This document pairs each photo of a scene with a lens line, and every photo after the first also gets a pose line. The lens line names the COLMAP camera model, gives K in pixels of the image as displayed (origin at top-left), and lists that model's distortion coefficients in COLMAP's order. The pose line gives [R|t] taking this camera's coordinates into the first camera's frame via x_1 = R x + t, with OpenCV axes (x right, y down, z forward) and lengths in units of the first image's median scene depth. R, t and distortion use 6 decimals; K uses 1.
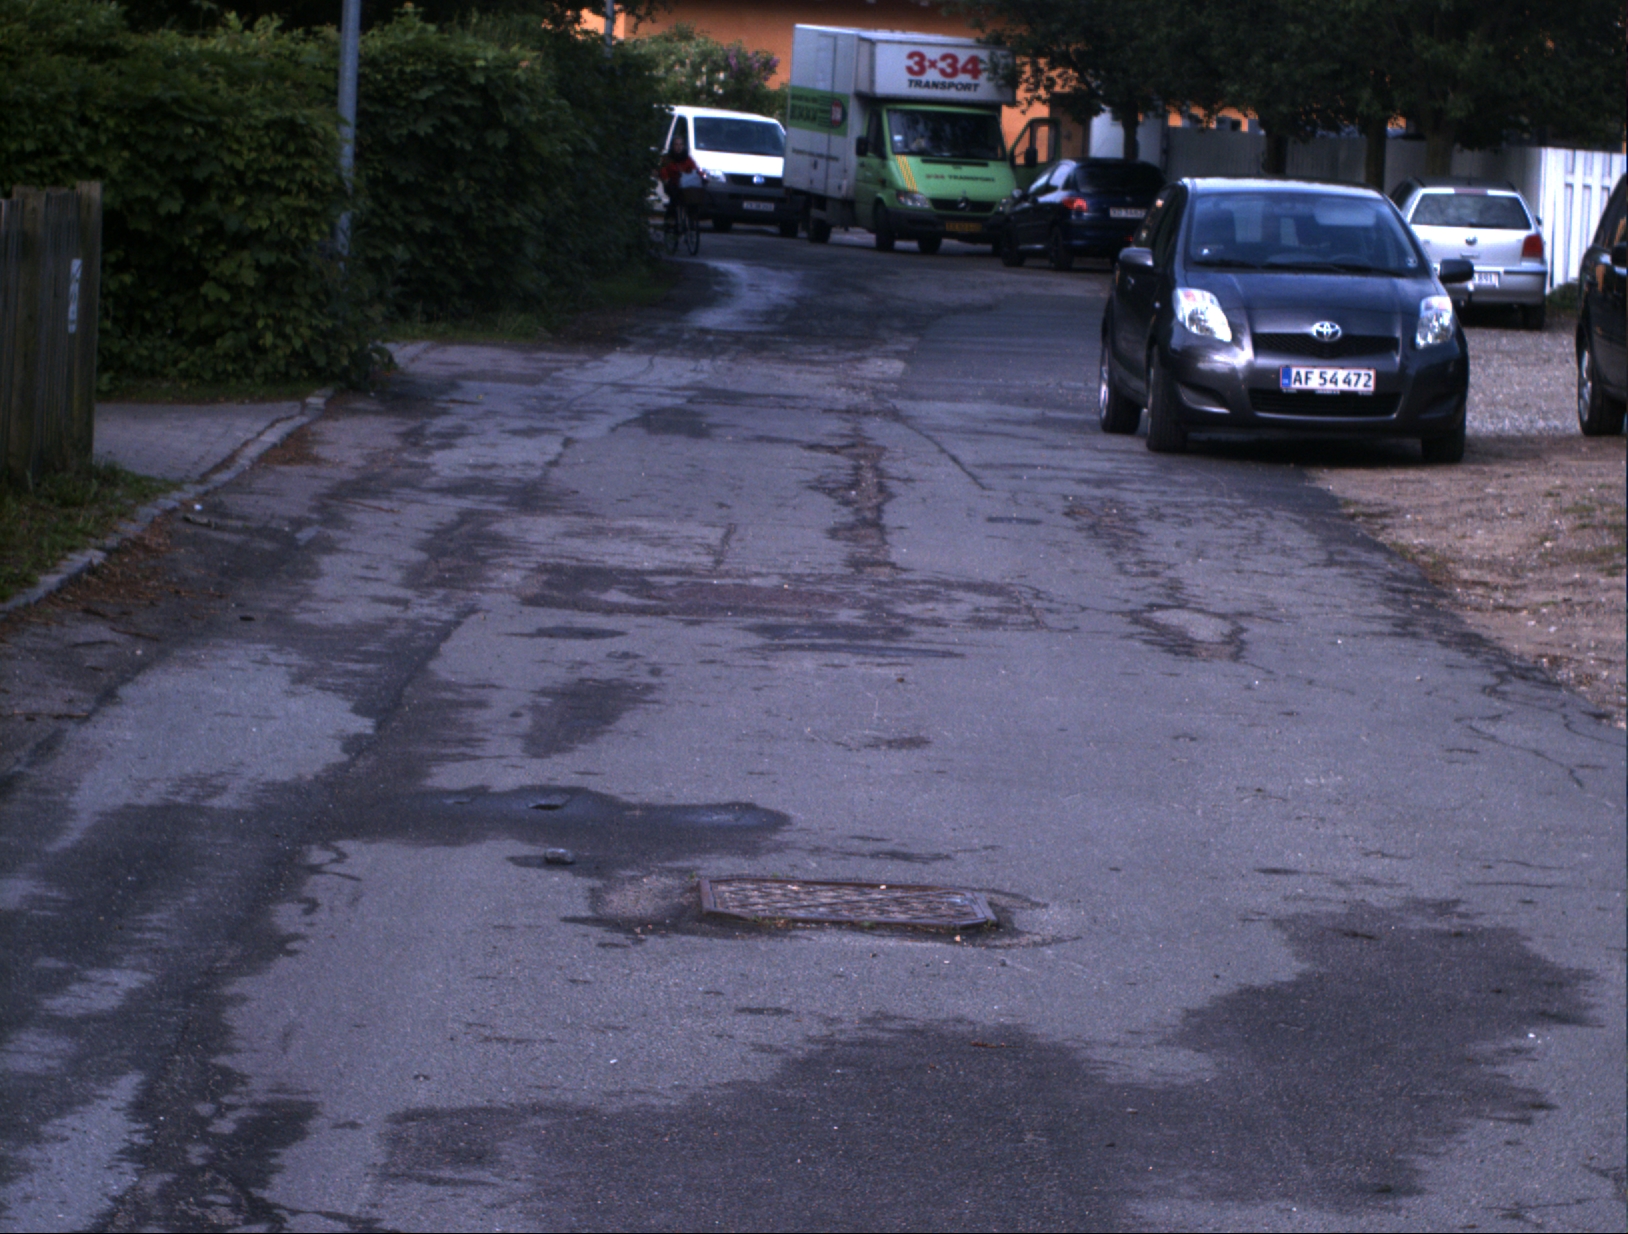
lens RADIAL K [[5570.2, 0, 814.0], [0, 5570.2, 617.0], [0, 0, 1]] dist [-0.312045, 0.224328]
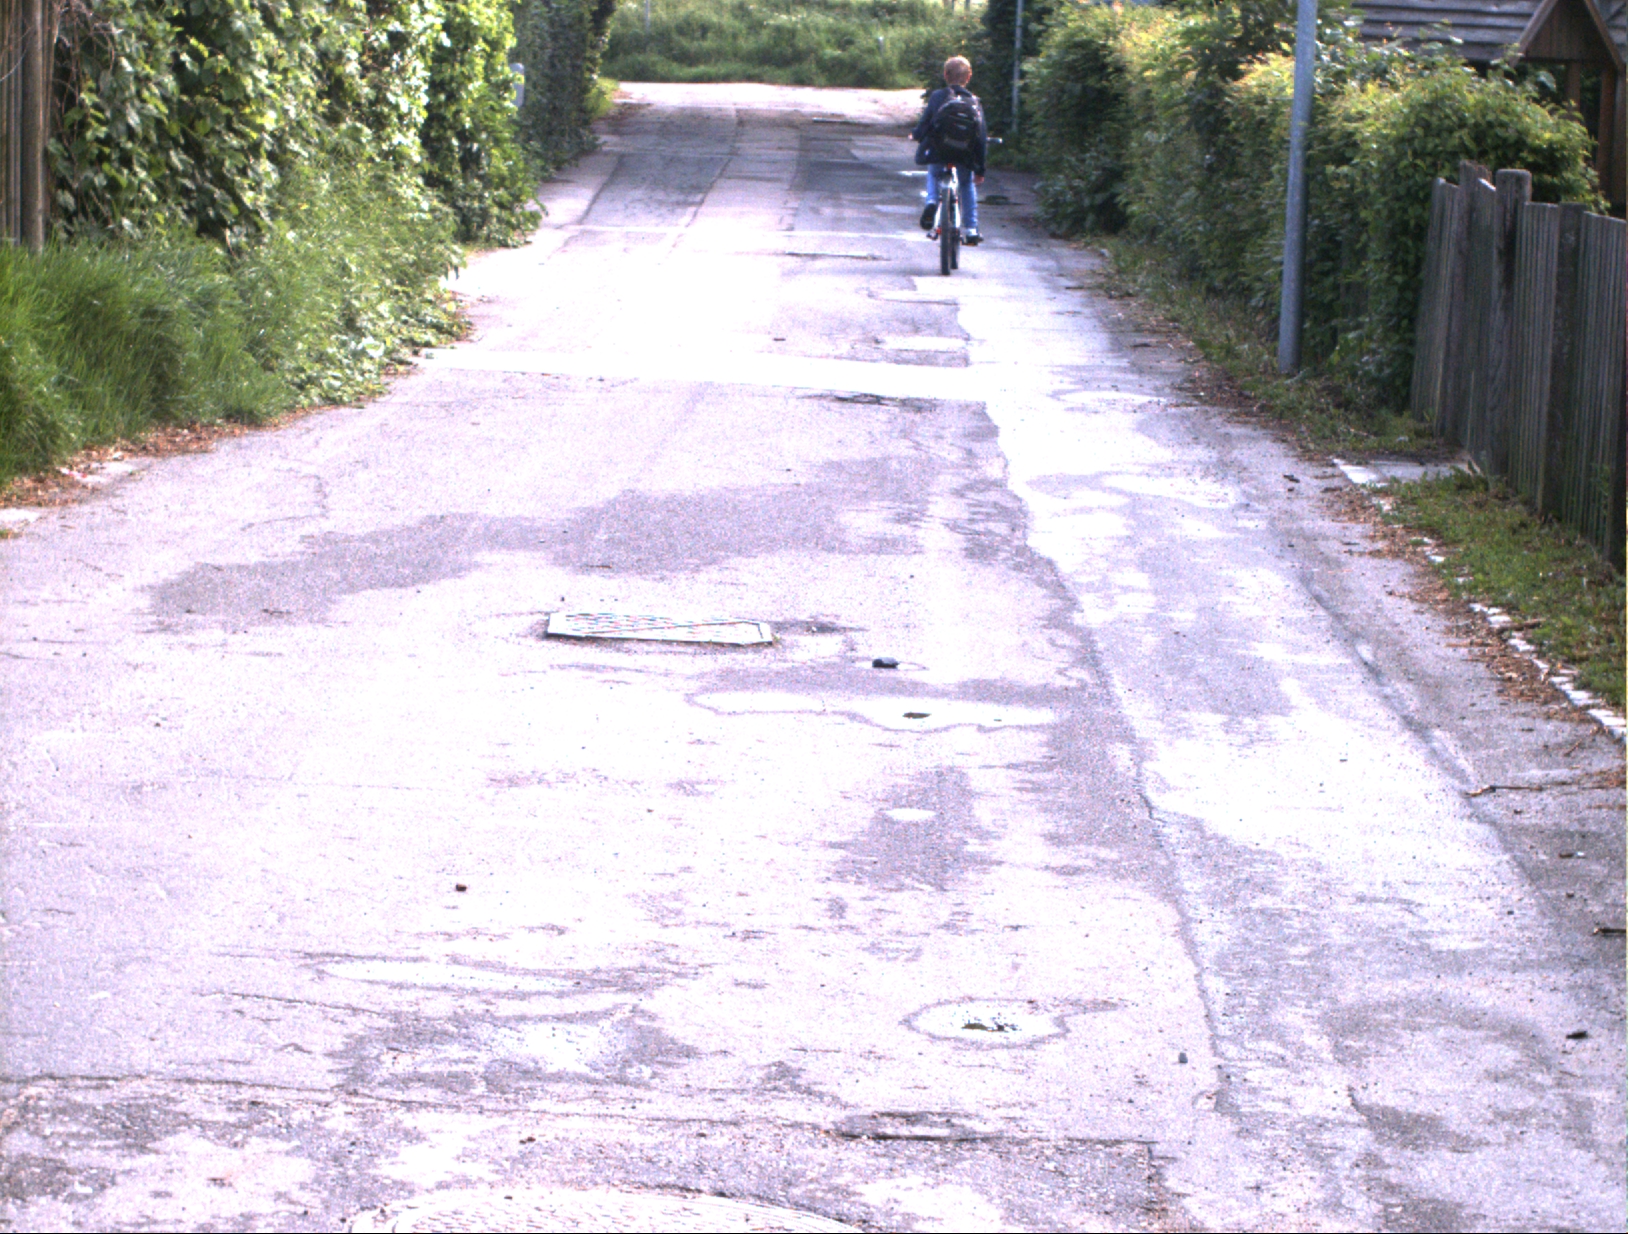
lens RADIAL K [[5570.2, 0, 814.0], [0, 5570.2, 617.0], [0, 0, 1]] dist [-0.312045, 0.224328]
pose [[-0.995454, -0.095201, 0.002957, -0.013047], [-0.092823, 0.976614, 0.193929, -0.079828], [-0.021350, 0.192773, -0.981011, 0.870260]]
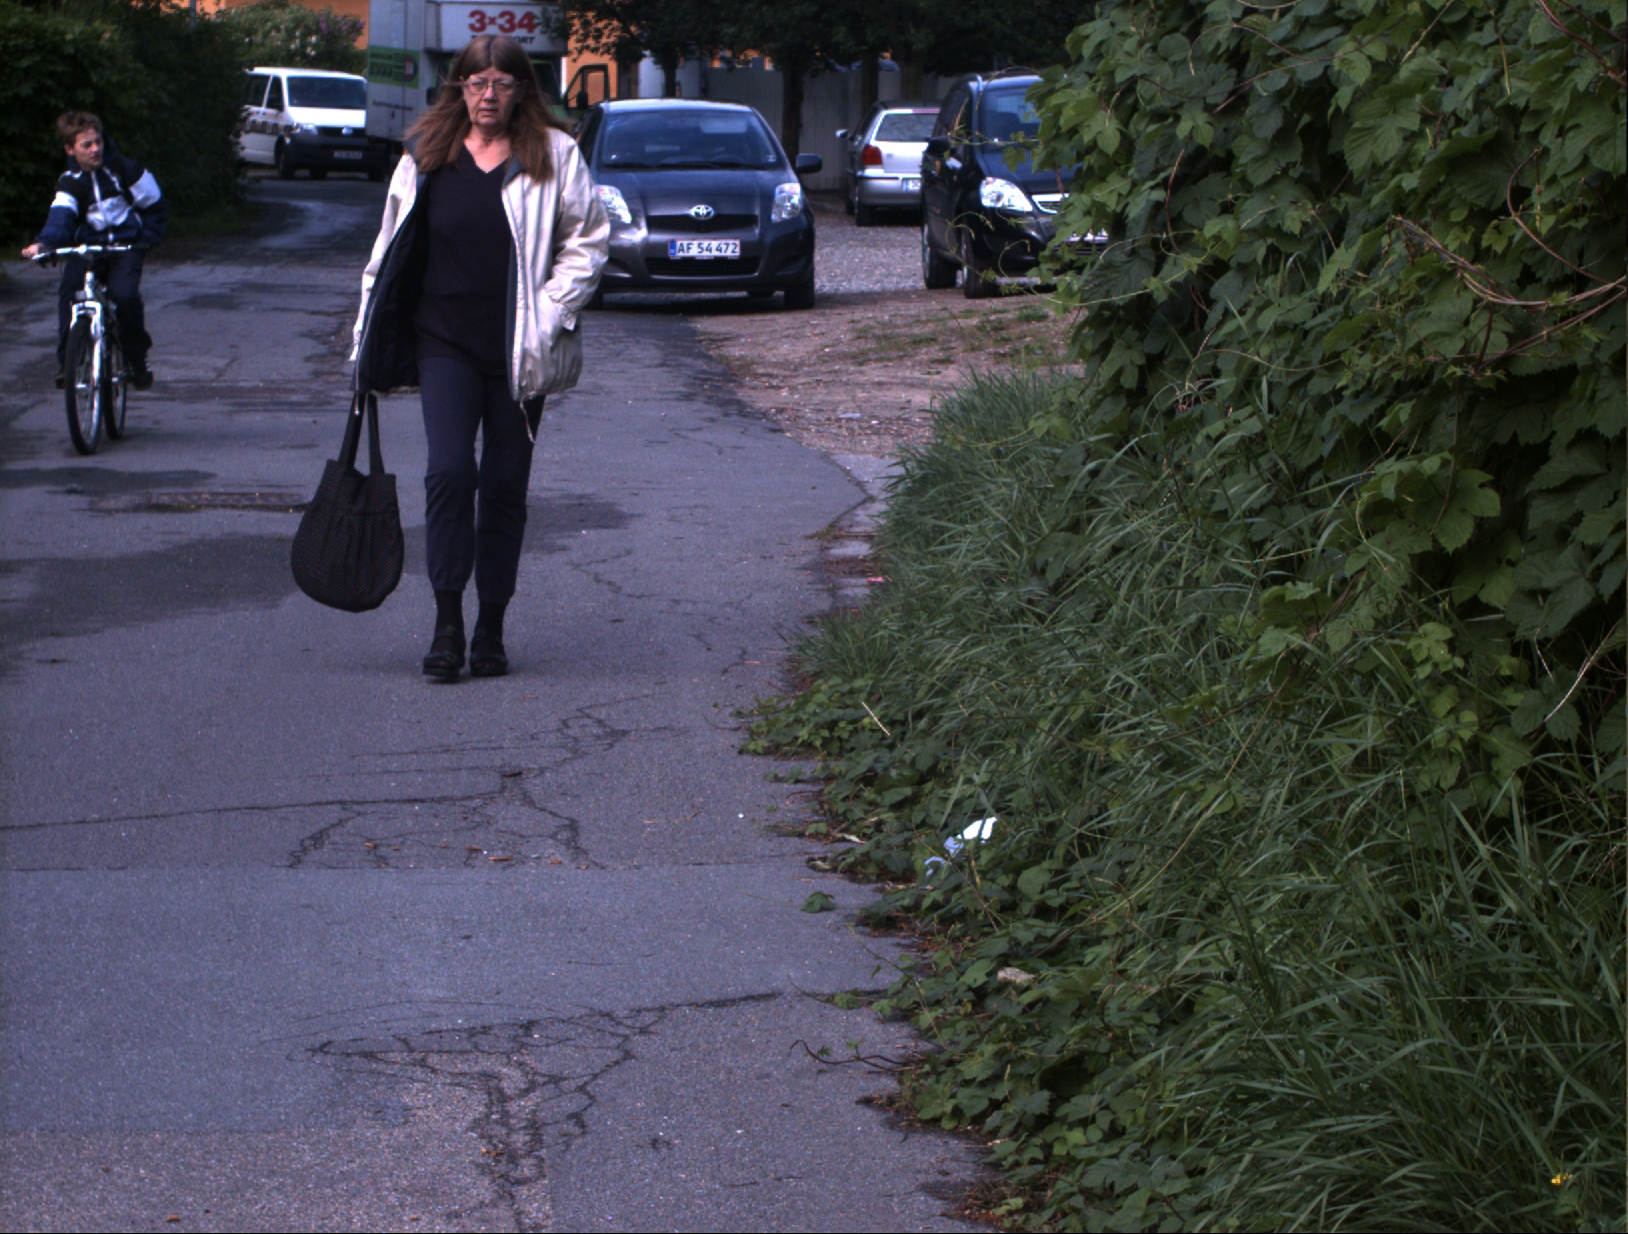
lens RADIAL K [[5570.2, 0, 814.0], [0, 5570.2, 617.0], [0, 0, 1]] dist [-0.312045, 0.224328]
pose [[0.997279, -0.041567, 0.060884, 0.030933], [0.041048, 0.999110, 0.009754, 0.030088], [-0.061235, -0.007228, 0.998097, -0.296499]]
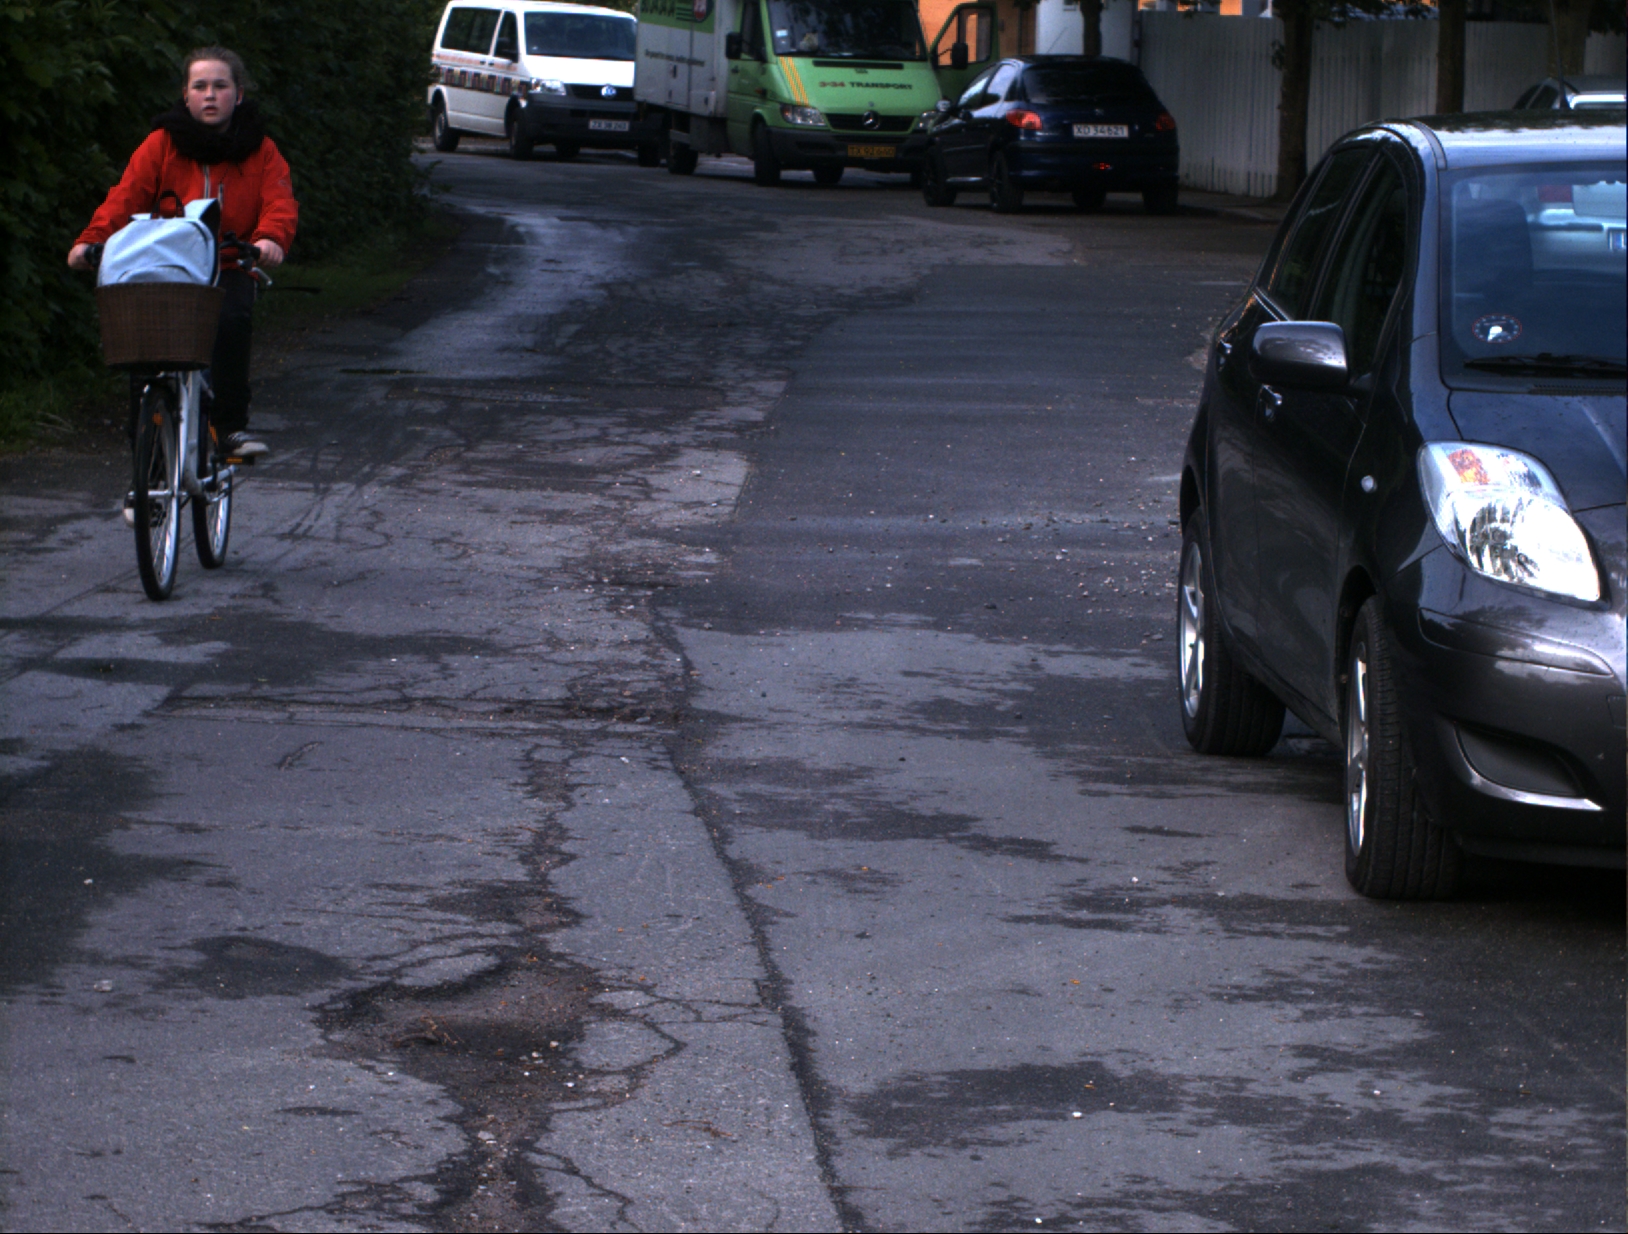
lens RADIAL K [[5570.2, 0, 814.0], [0, 5570.2, 617.0], [0, 0, 1]] dist [-0.312045, 0.224328]
pose [[0.999653, -0.023155, 0.012590, 0.019554], [0.022916, 0.999560, 0.018807, -0.051306], [-0.013020, -0.018512, 0.999744, 0.595406]]
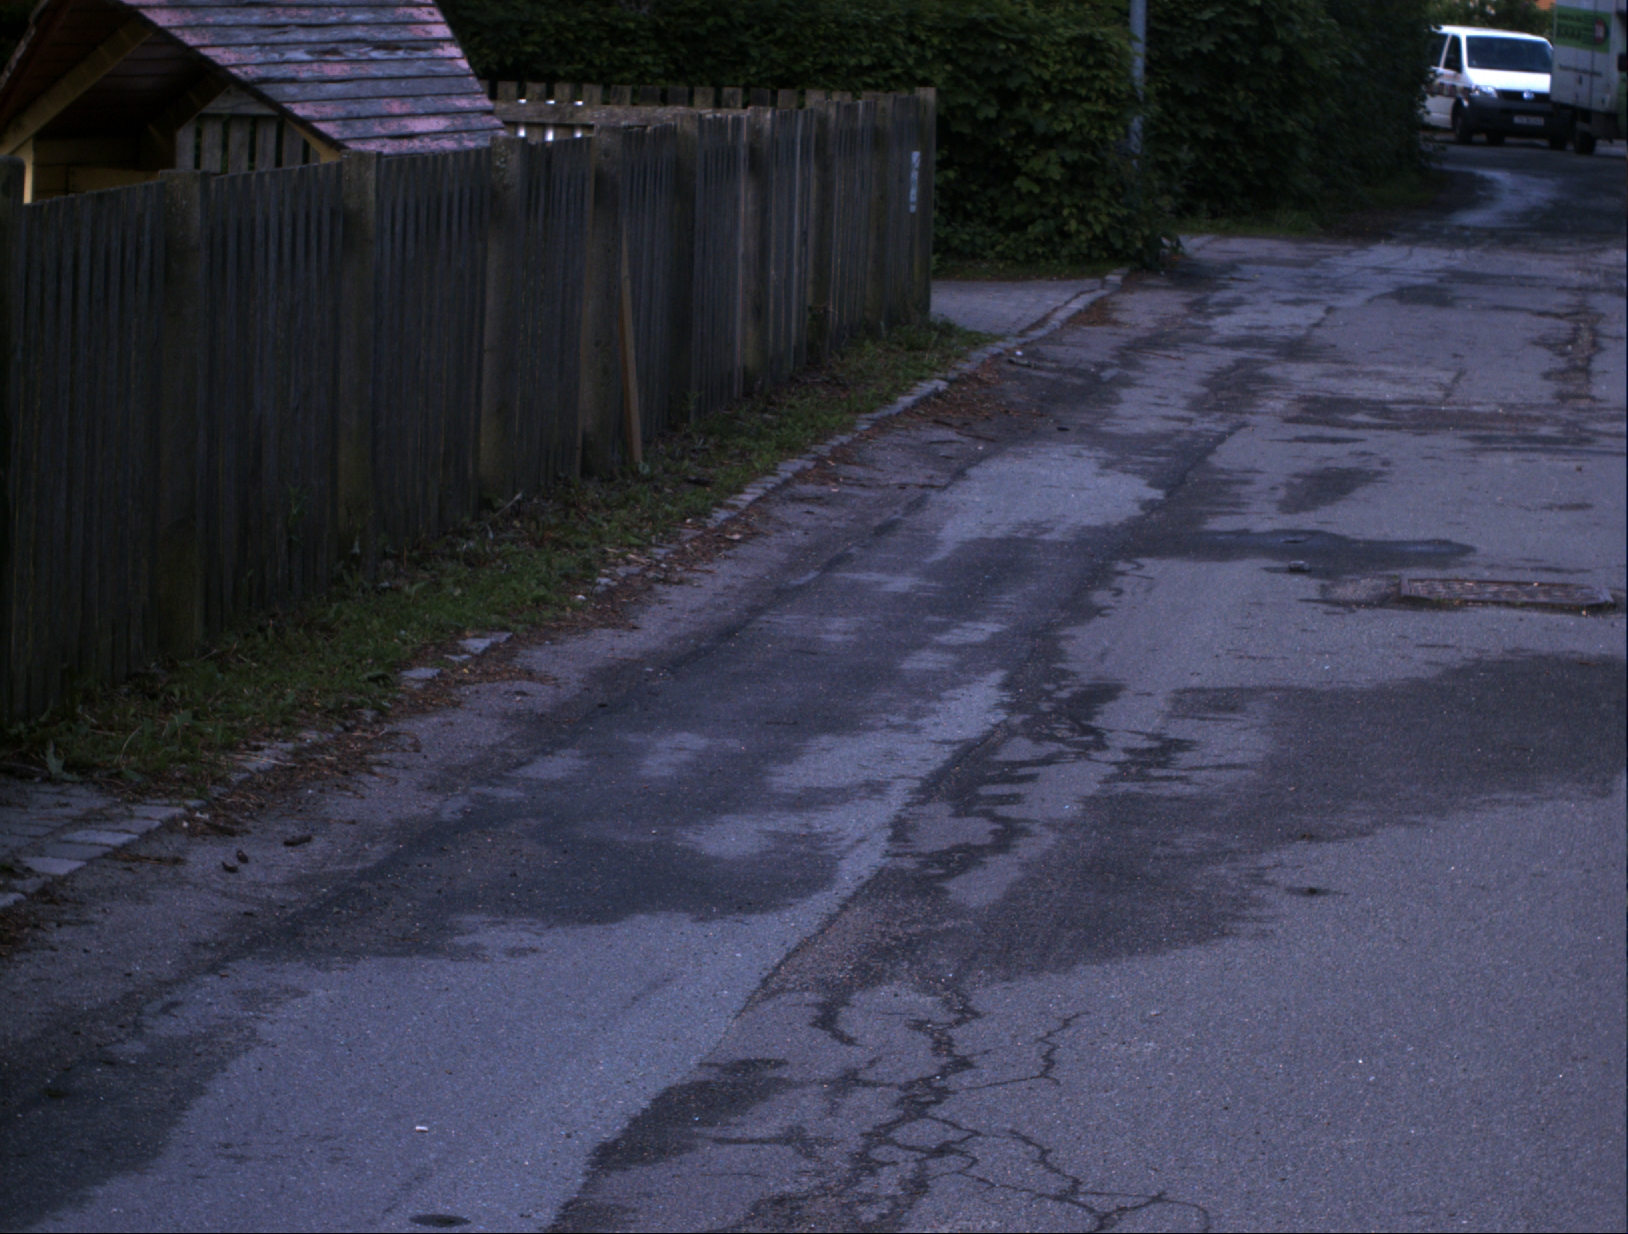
lens RADIAL K [[5570.2, 0, 814.0], [0, 5570.2, 617.0], [0, 0, 1]] dist [-0.312045, 0.224328]
pose [[0.989851, -0.003242, -0.142070, 0.011804], [0.005155, 0.999901, 0.013104, 0.014687], [0.142014, -0.013704, 0.989770, -0.144436]]
